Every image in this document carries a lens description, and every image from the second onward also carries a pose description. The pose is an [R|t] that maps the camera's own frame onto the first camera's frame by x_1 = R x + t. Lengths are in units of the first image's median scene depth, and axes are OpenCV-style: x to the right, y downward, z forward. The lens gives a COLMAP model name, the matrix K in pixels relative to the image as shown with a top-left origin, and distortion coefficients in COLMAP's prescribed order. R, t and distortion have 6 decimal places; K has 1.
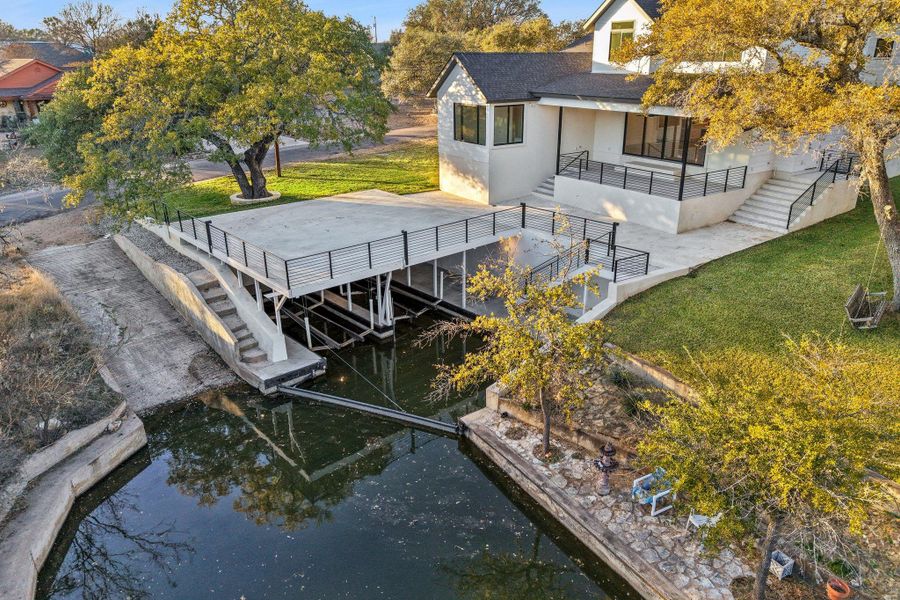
lens RADIAL K [[591.1, 0, 450.0], [0, 591.1, 300.0], [0, 0, 1]] dist [0.003827, 0.002561]
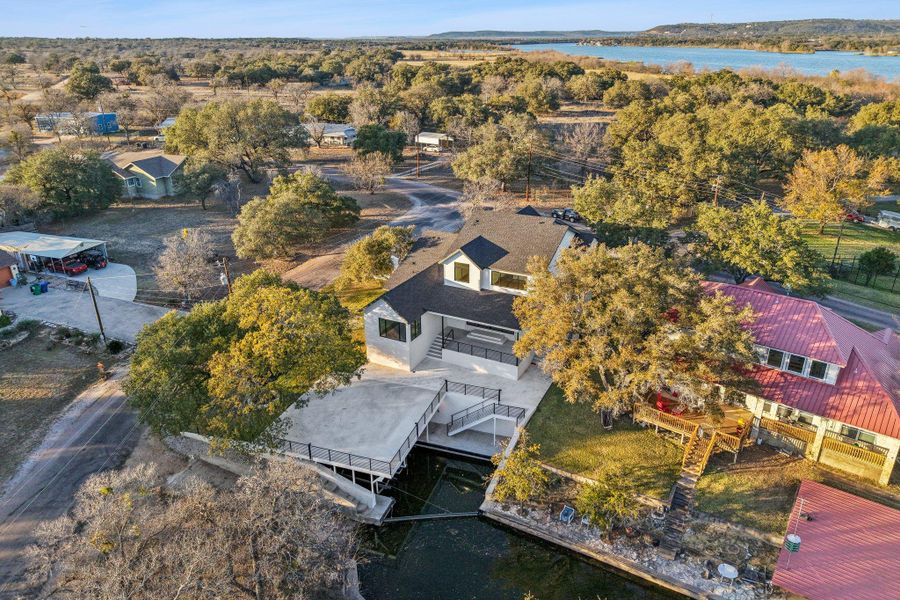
lens RADIAL K [[591.1, 0, 450.0], [0, 591.1, 300.0], [0, 0, 1]] dist [0.003827, 0.002561]
pose [[0.873388, -0.185993, 0.450111, -0.647361], [0.177122, 0.982222, 0.062186, -0.511064], [-0.453676, 0.025412, 0.890804, -0.697794]]
